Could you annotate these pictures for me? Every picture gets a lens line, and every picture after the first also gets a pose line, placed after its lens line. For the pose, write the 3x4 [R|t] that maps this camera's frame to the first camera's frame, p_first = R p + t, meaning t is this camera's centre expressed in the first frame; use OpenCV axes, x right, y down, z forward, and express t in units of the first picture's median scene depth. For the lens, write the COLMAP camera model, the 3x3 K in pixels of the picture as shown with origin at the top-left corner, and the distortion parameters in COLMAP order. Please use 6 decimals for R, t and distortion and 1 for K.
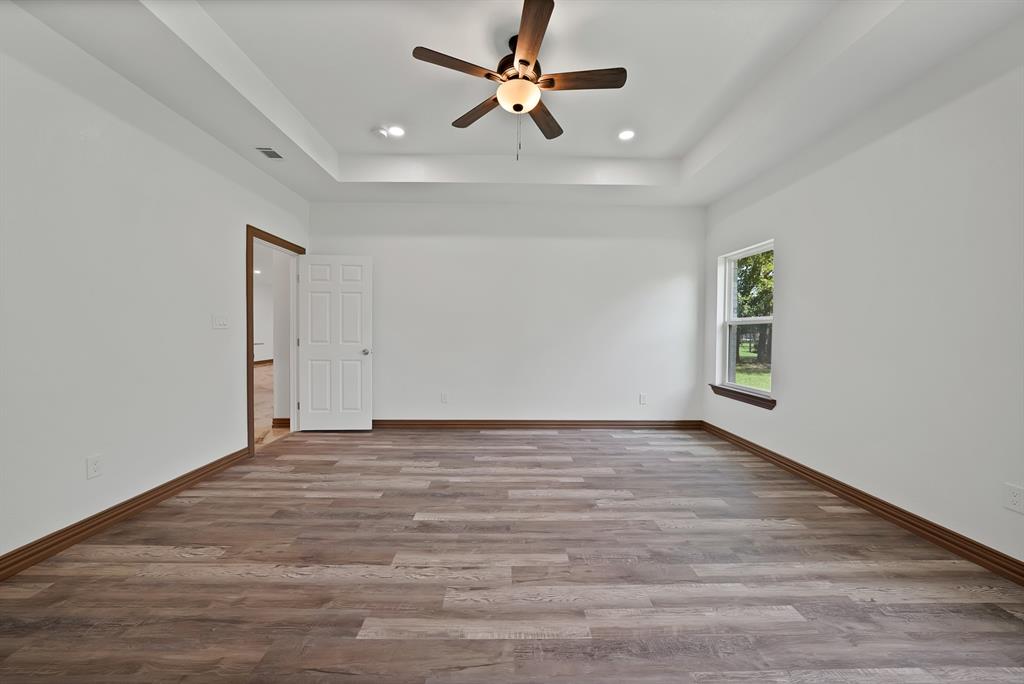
lens RADIAL K [[377.6, 0, 512.4], [0, 377.6, 339.5], [0, 0, 1]] dist [-0.010942, 0.000604]
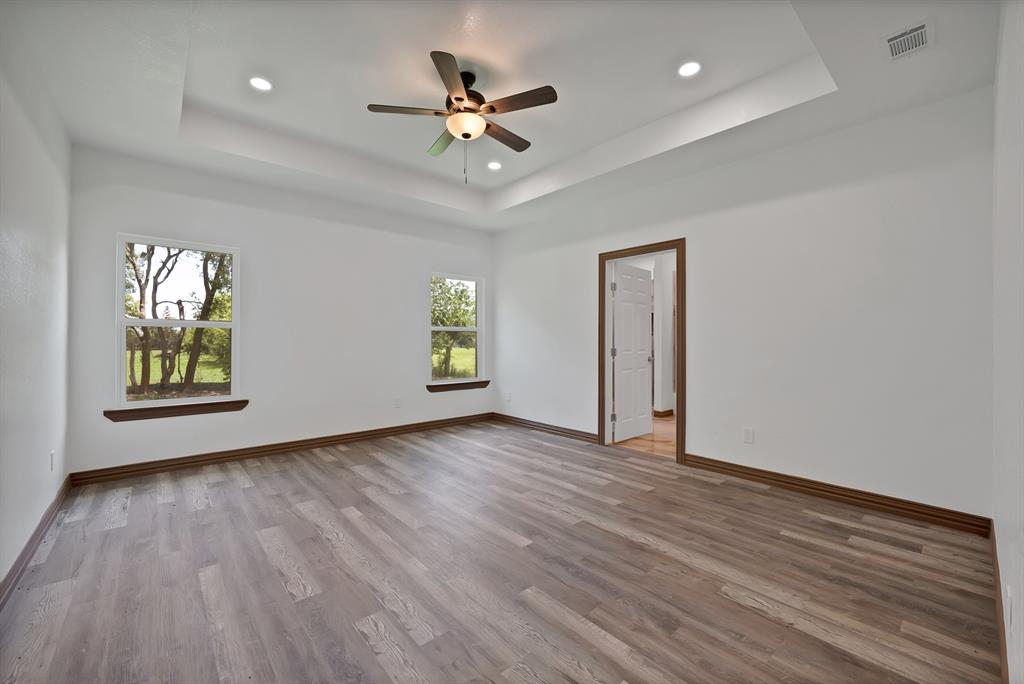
lens RADIAL K [[422.1, 0, 512.6], [0, 422.1, 343.9], [0, 0, 1]] dist [-0.007675, 0.002047]
pose [[-0.654122, -0.016234, 0.756215, -1.014569], [0.007501, 0.999581, 0.027948, -0.037863], [-0.756352, 0.023954, -0.653727, 1.717152]]
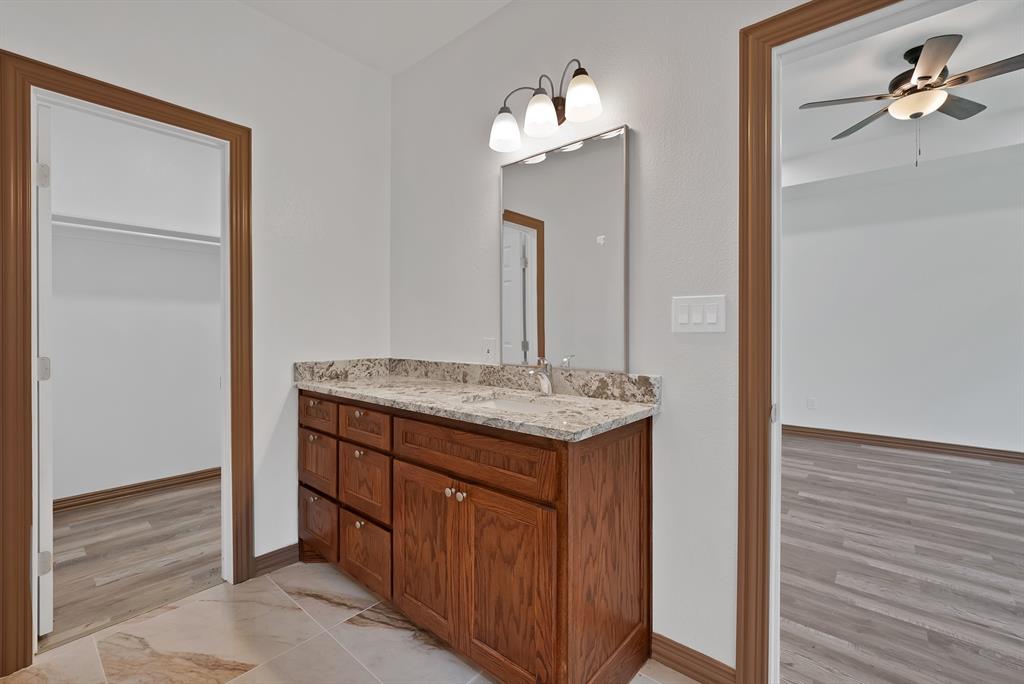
lens RADIAL K [[437.1, 0, 507.5], [0, 437.1, 336.1], [0, 0, 1]] dist [0.003990, 0.000898]
pose [[0.742536, -0.009421, -0.669740, -0.016410], [-0.004683, 0.999804, -0.019256, 0.013655], [0.669790, 0.017435, 0.742346, -0.637182]]
